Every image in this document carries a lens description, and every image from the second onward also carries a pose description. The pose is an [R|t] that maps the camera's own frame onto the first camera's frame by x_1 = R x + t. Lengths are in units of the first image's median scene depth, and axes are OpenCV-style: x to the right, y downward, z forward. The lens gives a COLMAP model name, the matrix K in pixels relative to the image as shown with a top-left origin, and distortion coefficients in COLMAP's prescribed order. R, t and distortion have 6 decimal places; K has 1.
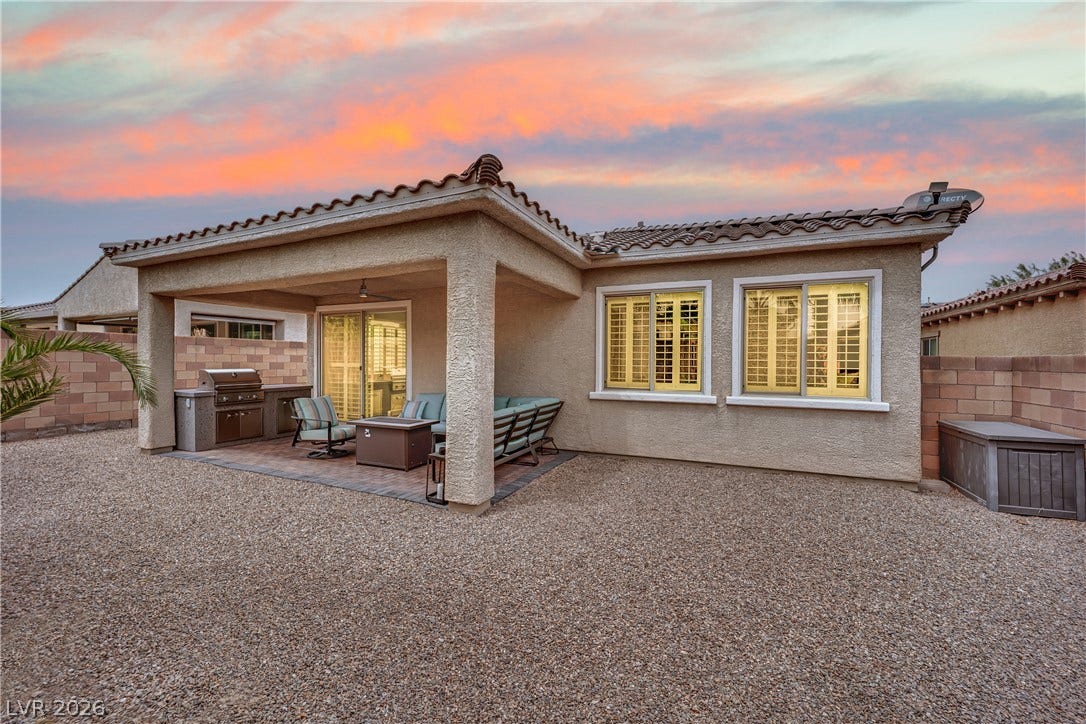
lens RADIAL K [[437.7, 0, 543.0], [0, 437.7, 362.0], [0, 0, 1]] dist [-0.010247, -0.000462]
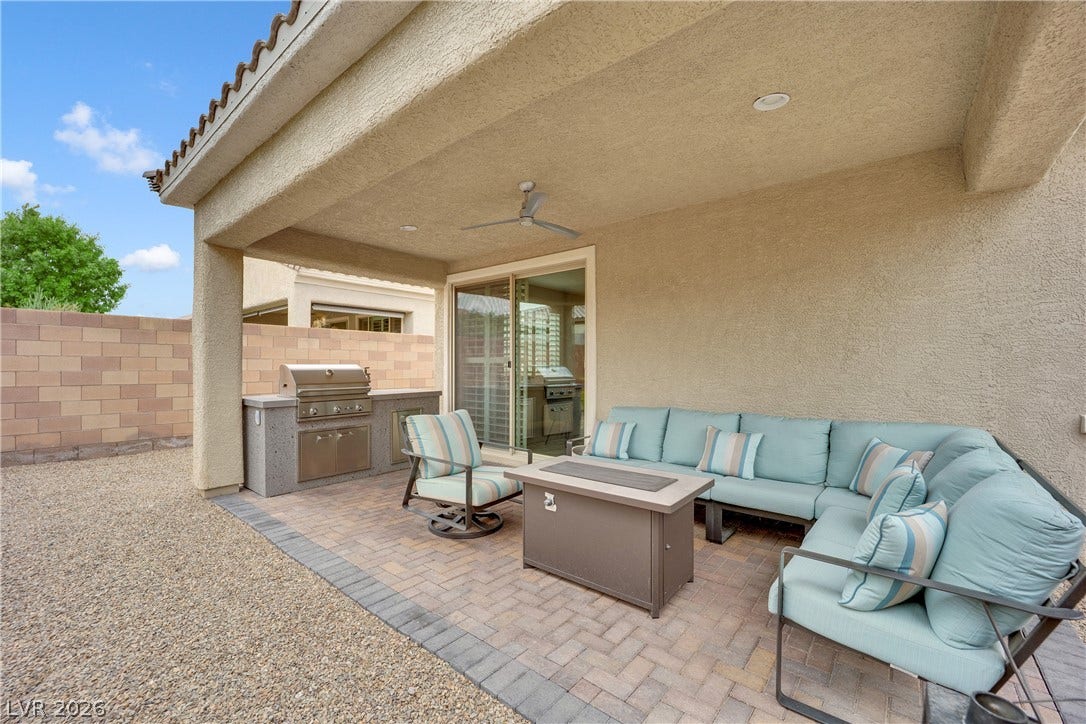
lens RADIAL K [[437.7, 0, 543.0], [0, 437.7, 362.0], [0, 0, 1]] dist [-0.010247, -0.000462]
pose [[0.964379, -0.006365, -0.264446, -0.238433], [0.002886, 0.999904, -0.013541, 0.023027], [0.264507, 0.012295, 0.964305, 0.468988]]
